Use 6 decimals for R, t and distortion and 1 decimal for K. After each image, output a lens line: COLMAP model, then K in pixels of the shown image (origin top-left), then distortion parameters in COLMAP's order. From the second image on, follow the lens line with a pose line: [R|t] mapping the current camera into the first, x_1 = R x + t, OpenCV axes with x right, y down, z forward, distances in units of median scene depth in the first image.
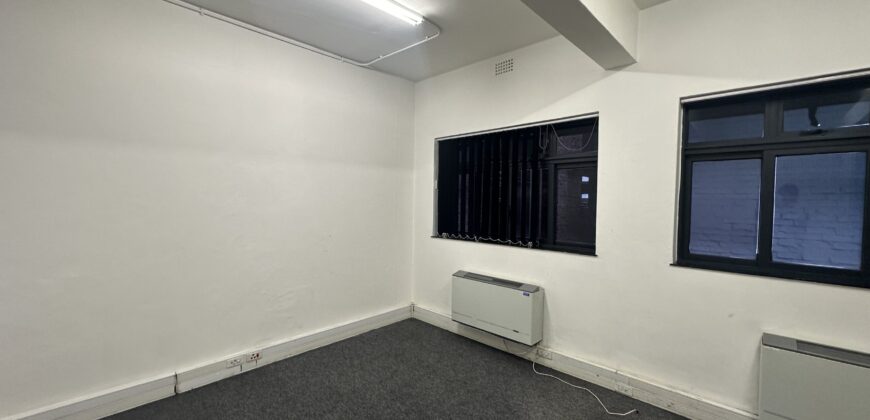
lens RADIAL K [[346.3, 0, 438.5], [0, 346.3, 210.0], [0, 0, 1]] dist [-0.007926, 0.000329]
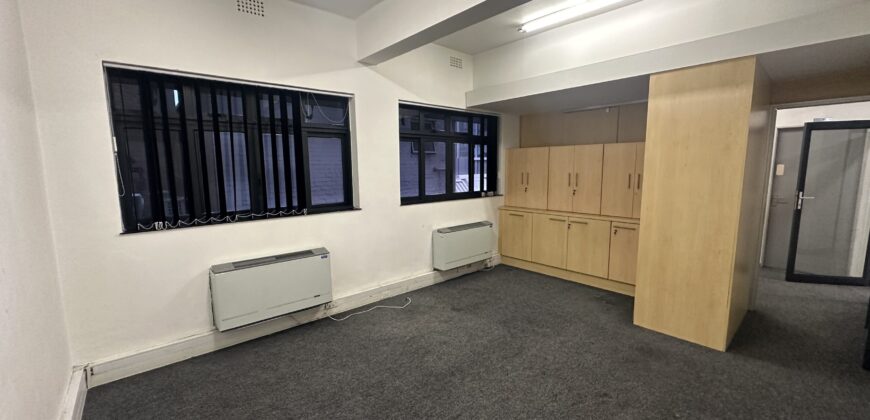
lens RADIAL K [[346.3, 0, 432.3], [0, 346.3, 210.8], [0, 0, 1]] dist [-0.007926, 0.000329]
pose [[0.077524, -0.135455, 0.987746, -0.696734], [0.045247, 0.990185, 0.132238, -0.017668], [-0.995963, 0.034441, 0.082892, 0.545653]]
